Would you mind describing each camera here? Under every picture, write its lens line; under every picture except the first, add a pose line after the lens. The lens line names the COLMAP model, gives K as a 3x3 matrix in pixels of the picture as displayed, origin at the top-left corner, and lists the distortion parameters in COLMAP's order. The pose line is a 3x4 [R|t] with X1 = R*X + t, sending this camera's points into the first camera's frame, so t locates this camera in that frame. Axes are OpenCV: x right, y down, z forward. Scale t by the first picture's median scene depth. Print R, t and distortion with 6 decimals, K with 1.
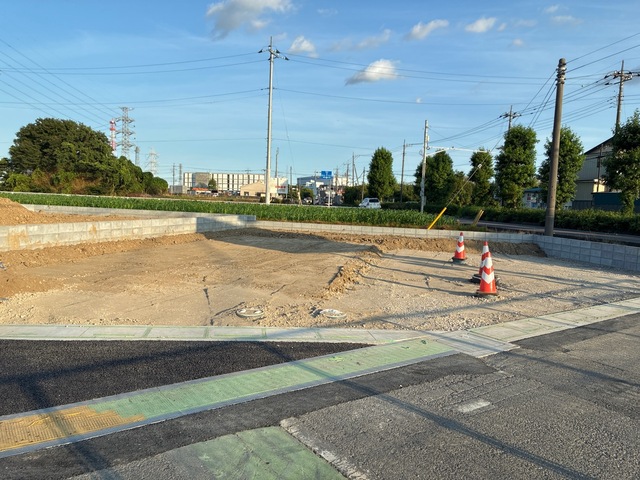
lens RADIAL K [[481.7, 0, 320.0], [0, 481.7, 240.0], [0, 0, 1]] dist [0.056698, -0.065636]
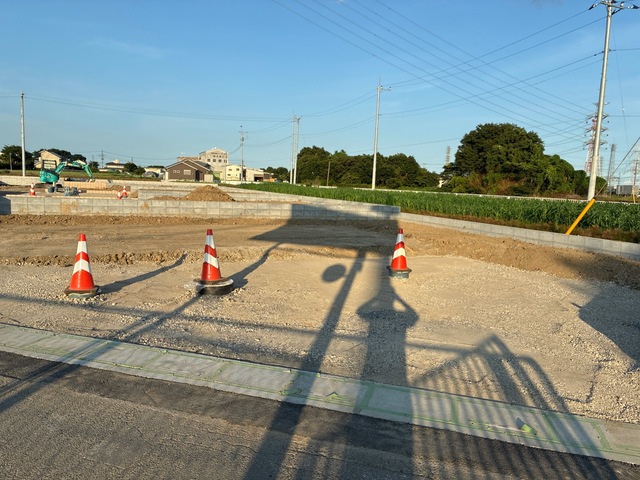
lens RADIAL K [[489.2, 0, 326.6], [0, 489.2, 231.1], [0, 0, 1]] dist [0.064944, -0.067336]
pose [[0.617344, 0.063942, -0.784091, 0.092422], [-0.083734, 0.996370, 0.015327, -0.001713], [0.782225, 0.056193, 0.620457, 0.064889]]
